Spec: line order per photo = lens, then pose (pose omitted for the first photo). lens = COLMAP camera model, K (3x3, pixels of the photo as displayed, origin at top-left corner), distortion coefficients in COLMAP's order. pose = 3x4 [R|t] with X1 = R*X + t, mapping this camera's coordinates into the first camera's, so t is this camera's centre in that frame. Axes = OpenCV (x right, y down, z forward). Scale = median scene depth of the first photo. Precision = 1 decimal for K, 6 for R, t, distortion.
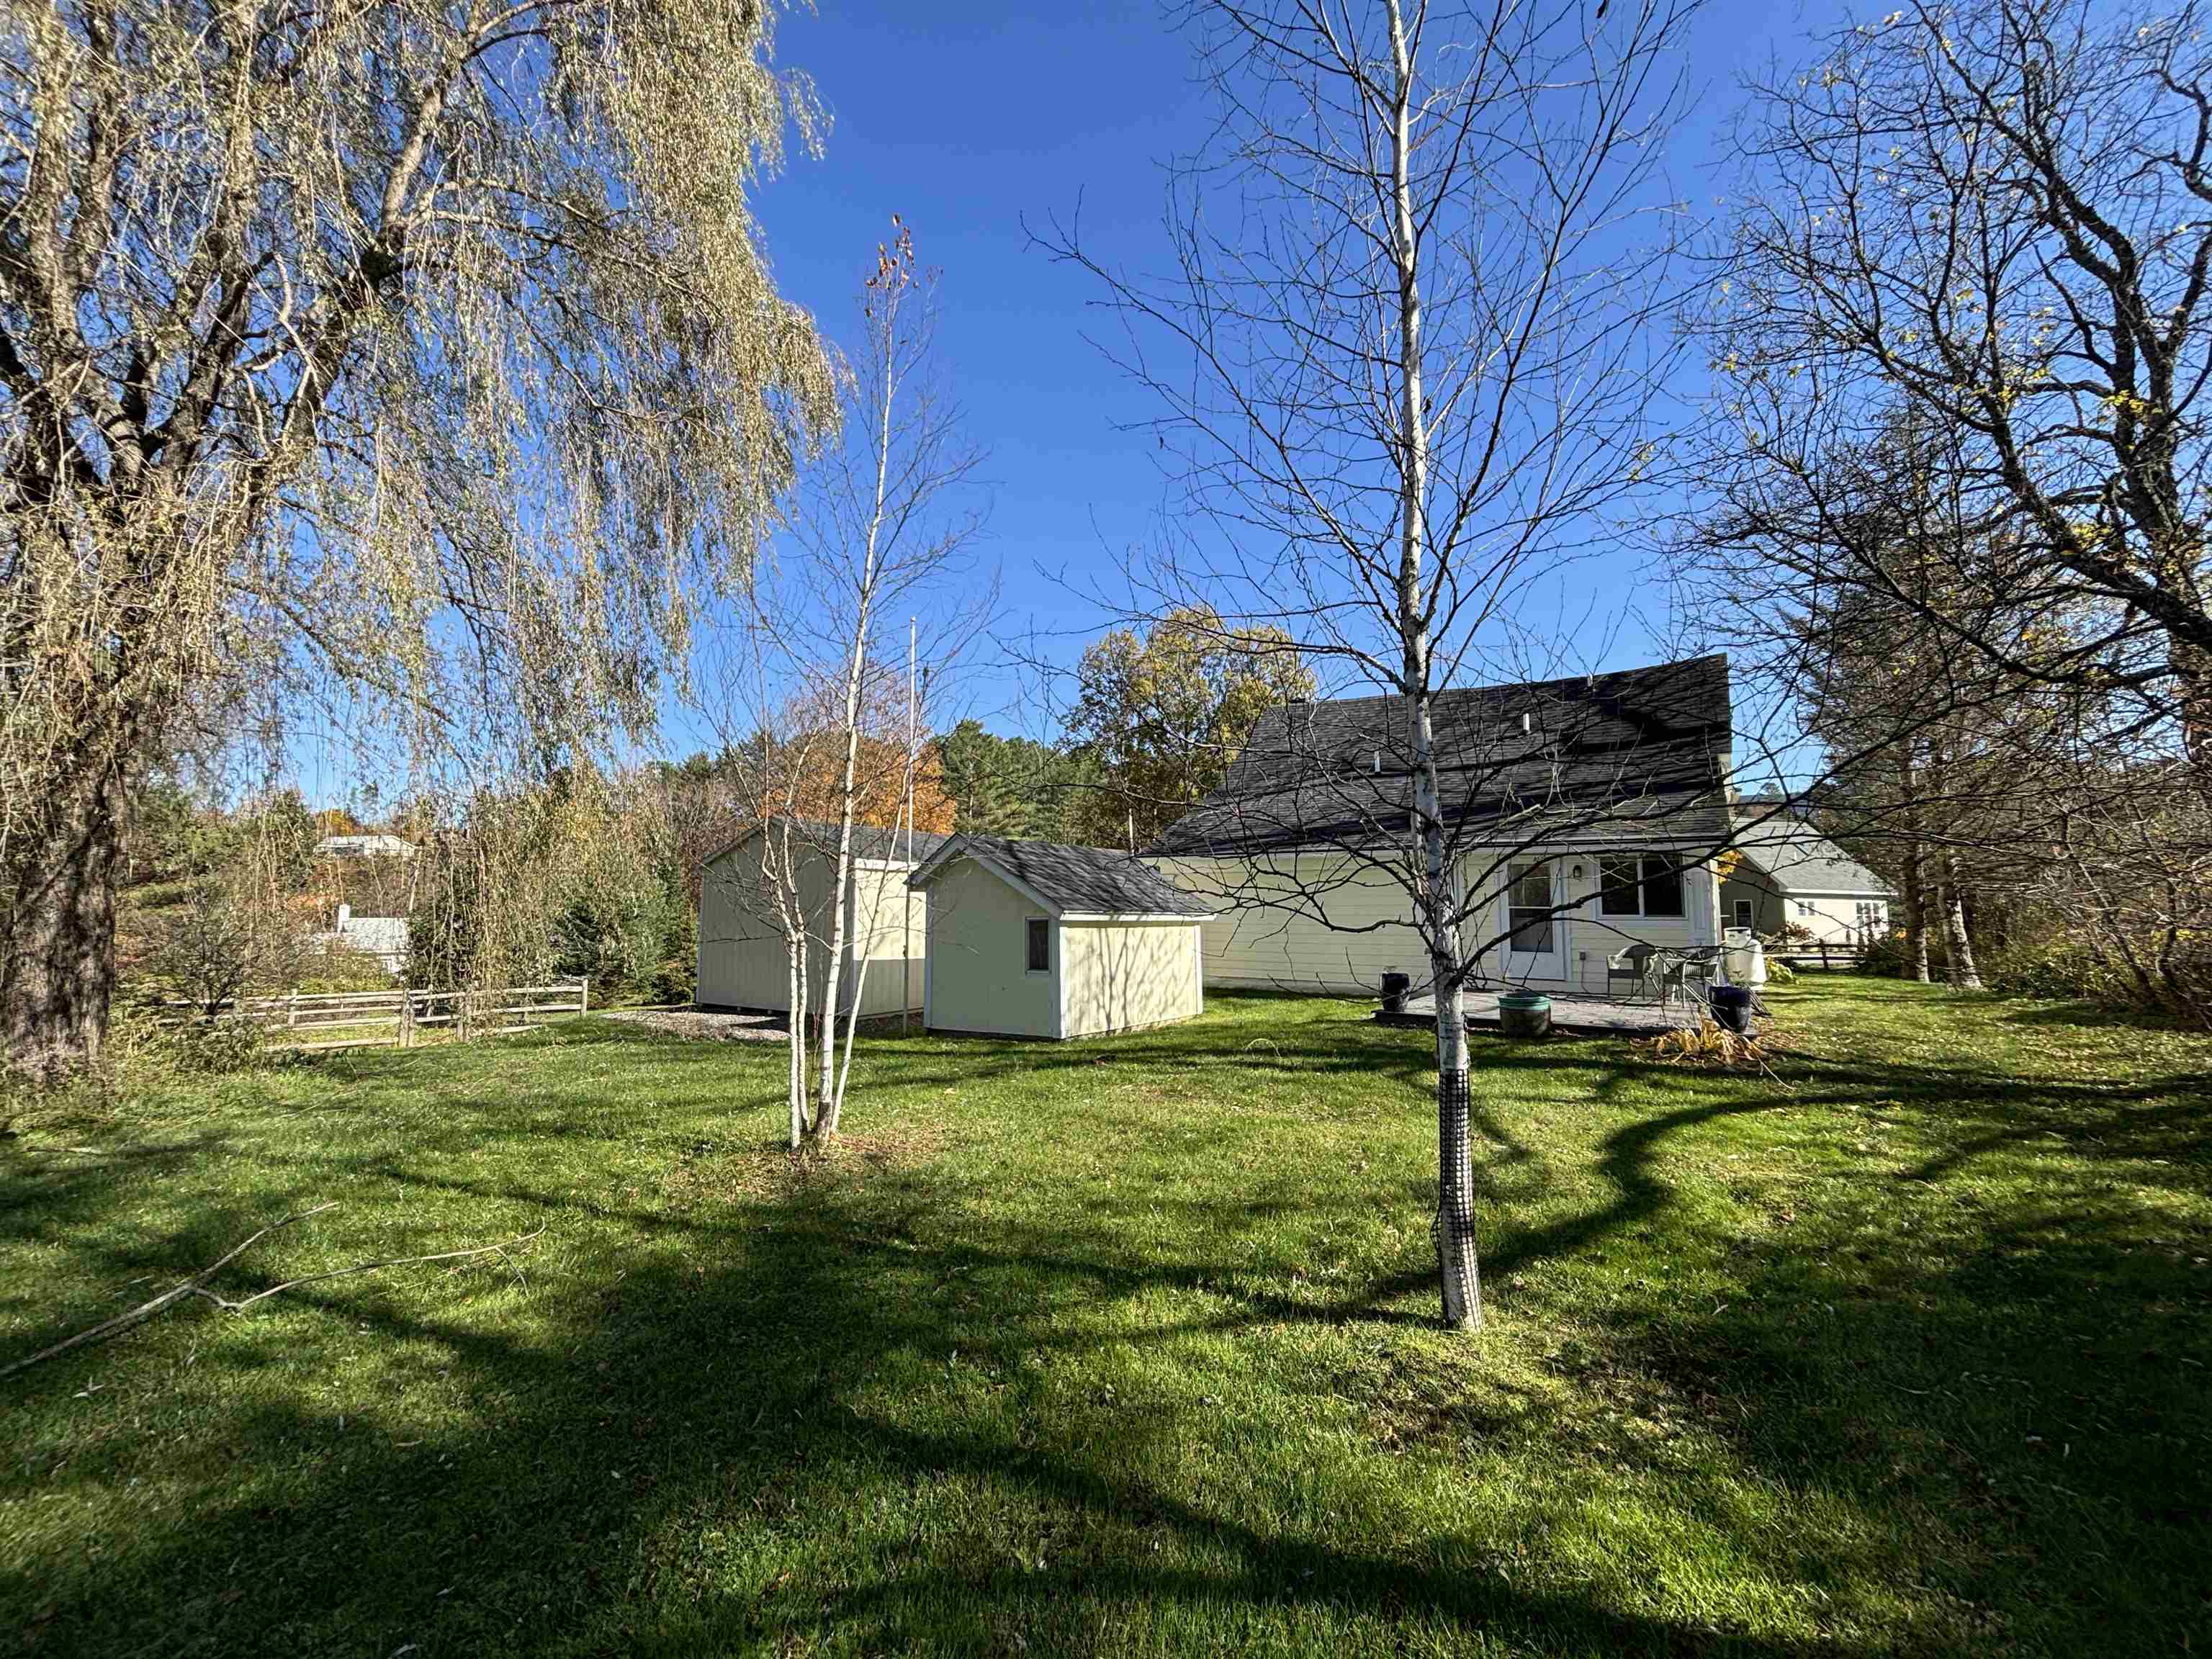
lens RADIAL K [[885.6, 0, 1106.0], [0, 885.6, 829.5], [0, 0, 1]] dist [-0.000606, 0.000115]
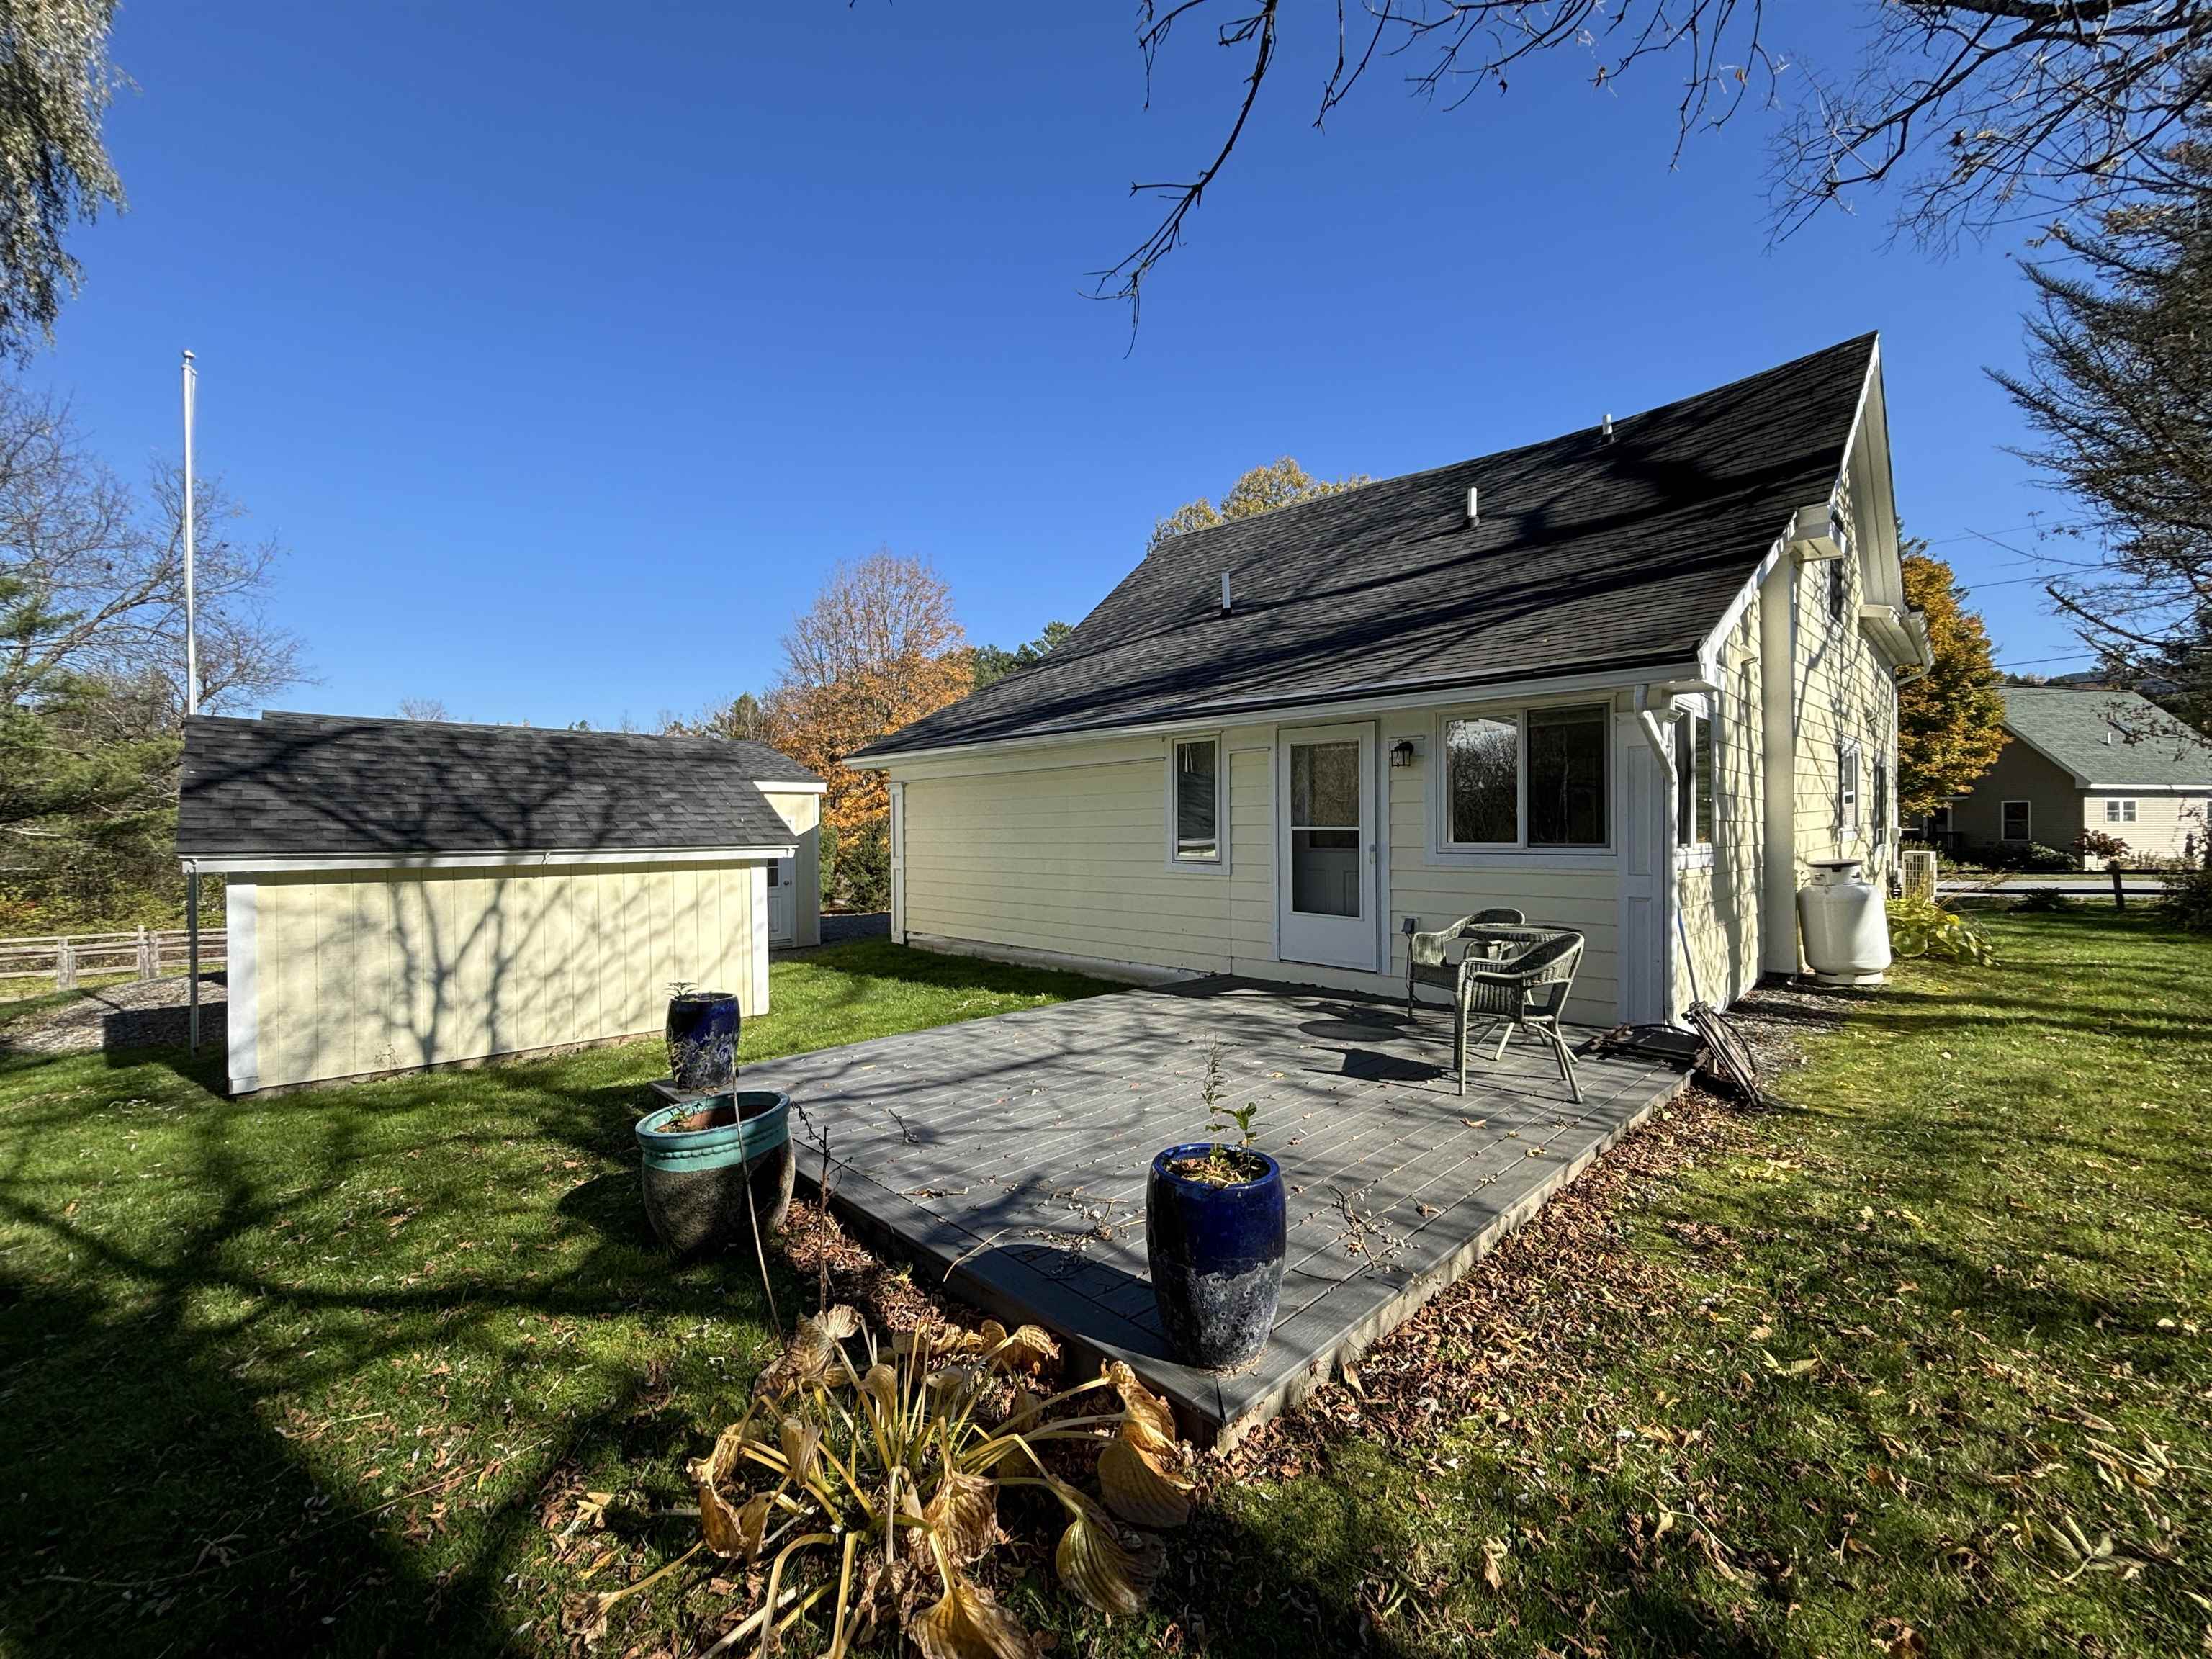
lens RADIAL K [[885.6, 0, 1106.0], [0, 885.6, 829.5], [0, 0, 1]] dist [-0.000606, 0.000115]
pose [[0.979341, -0.015362, -0.201630, 0.861637], [0.034245, 0.995307, 0.090501, 0.071753], [0.199293, -0.095536, 0.975272, 0.903998]]
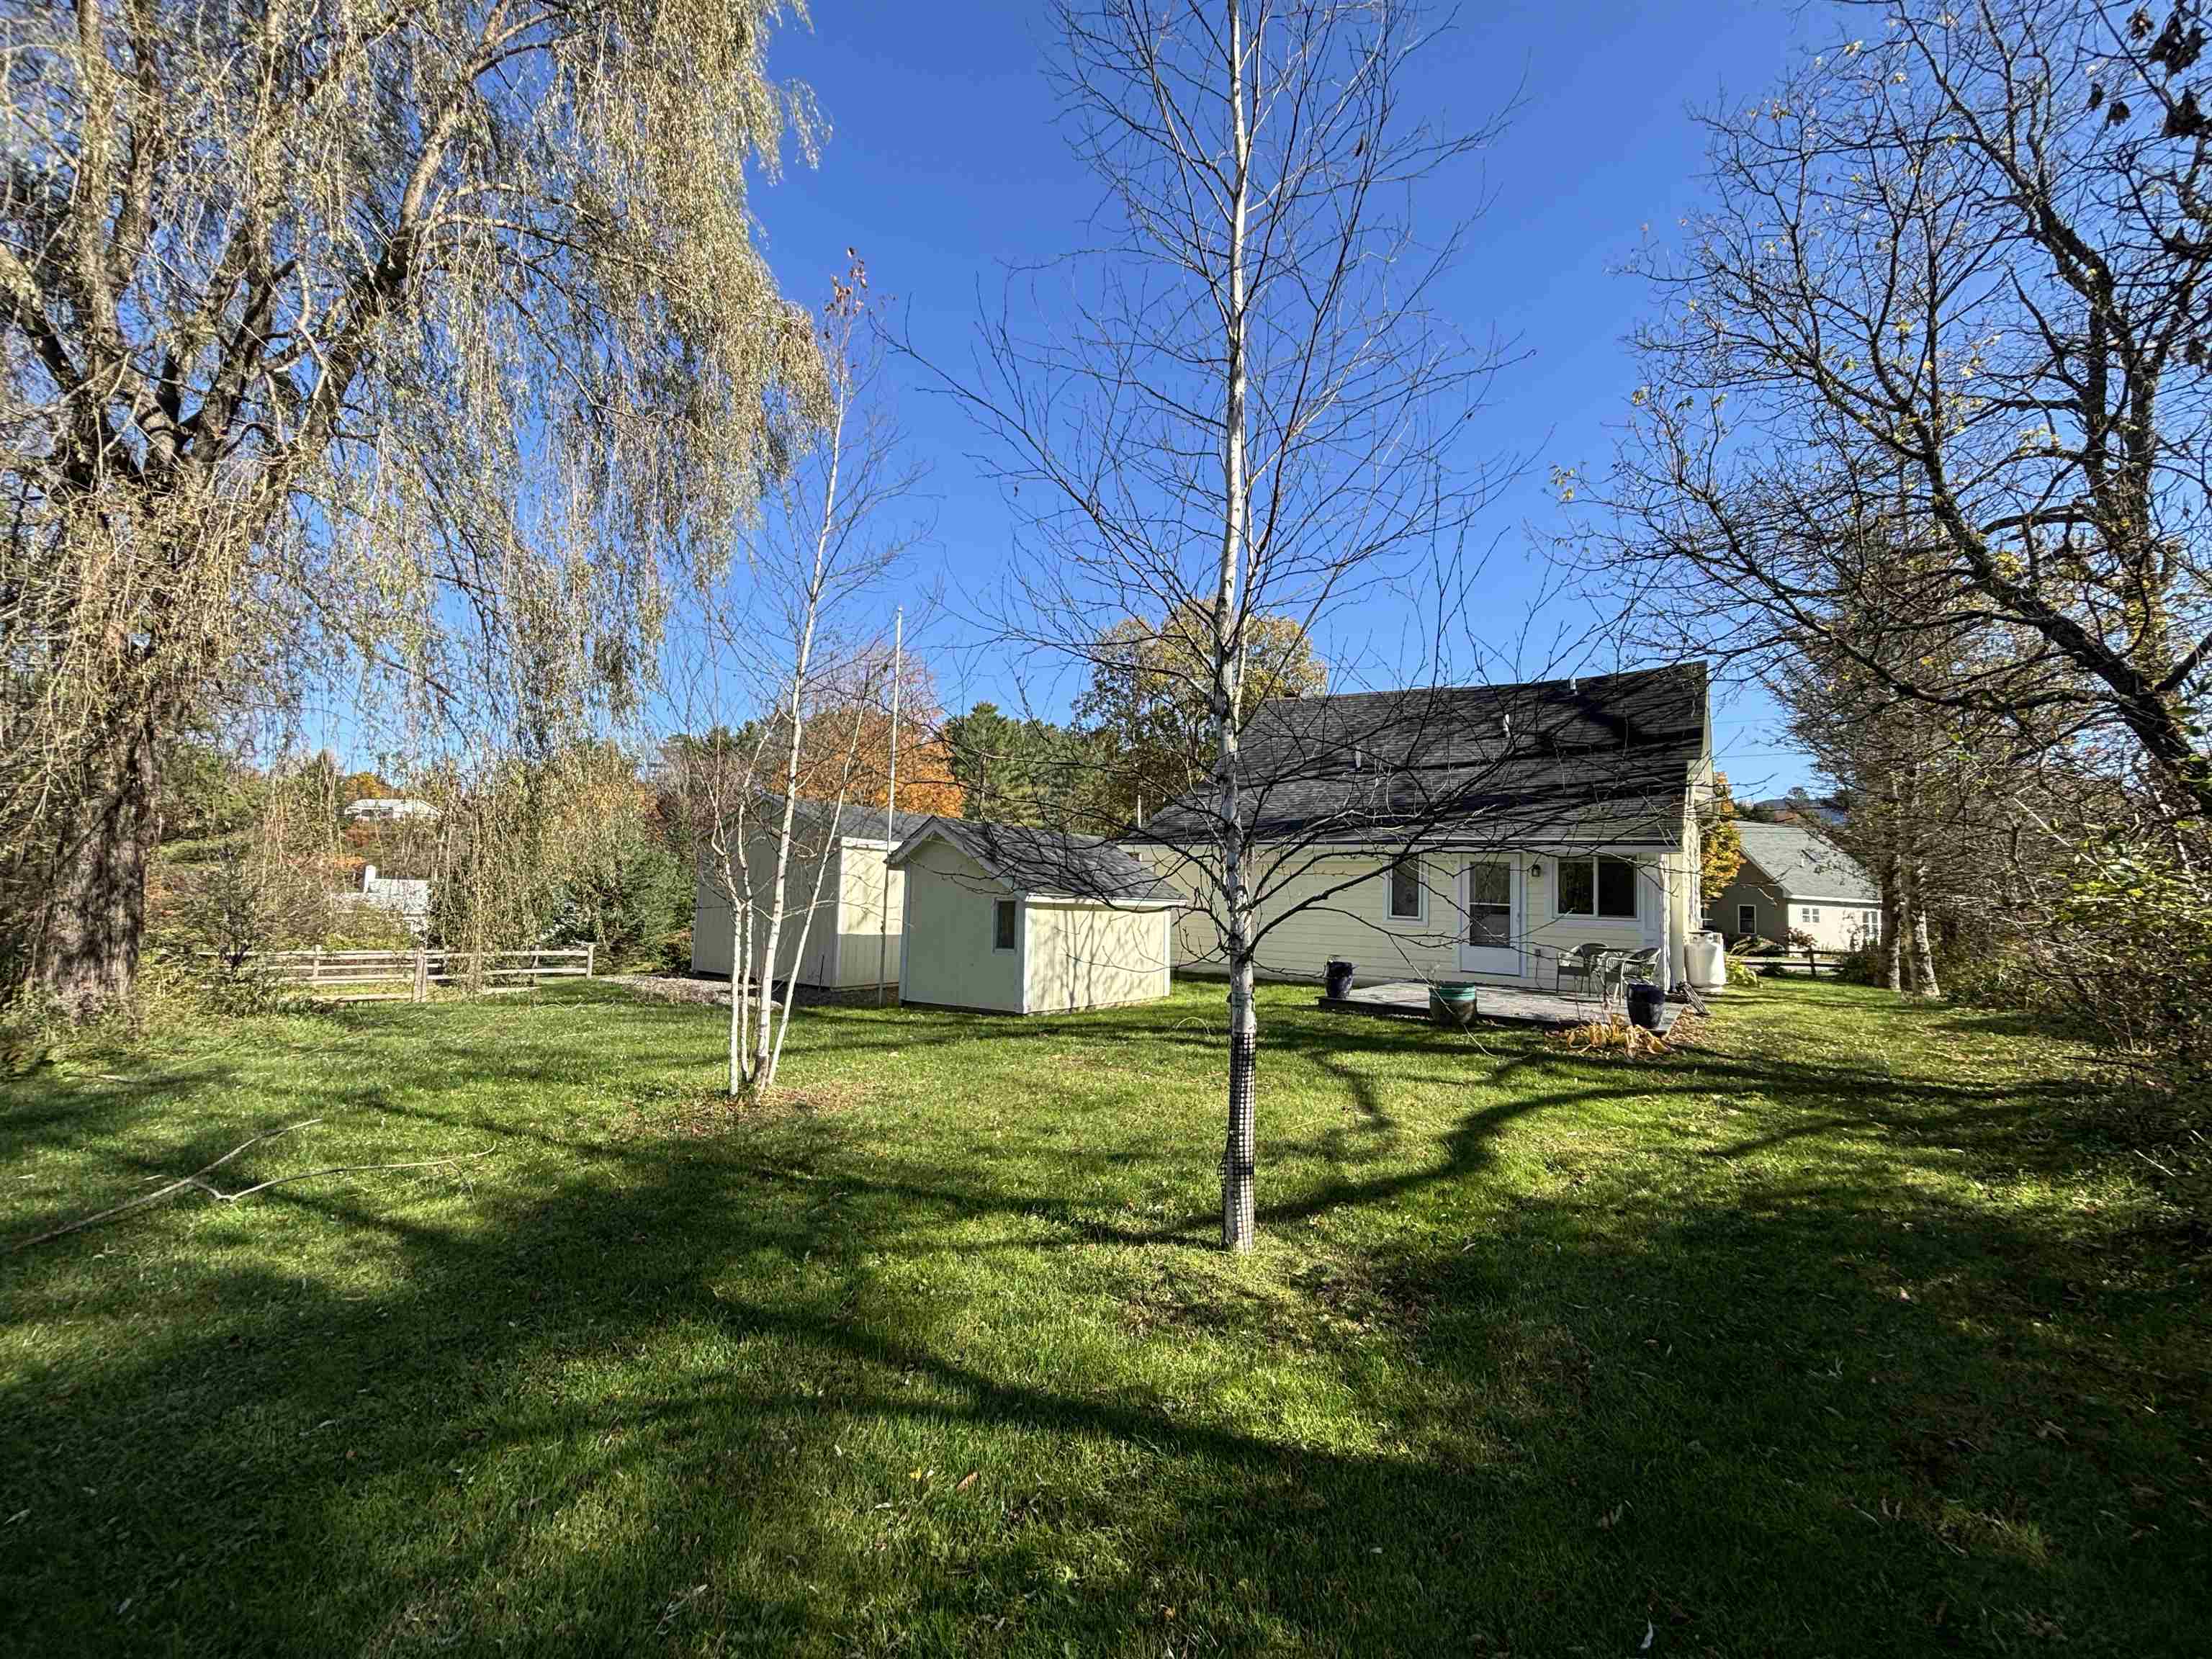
lens RADIAL K [[885.3, 0, 1104.8], [0, 885.3, 828.3], [0, 0, 1]] dist [-0.000818, 0.000322]
pose [[0.999328, 0.030355, -0.020528, 0.092706], [-0.030027, 0.999419, 0.016143, -0.006452], [0.021006, -0.015515, 0.999659, -0.071786]]
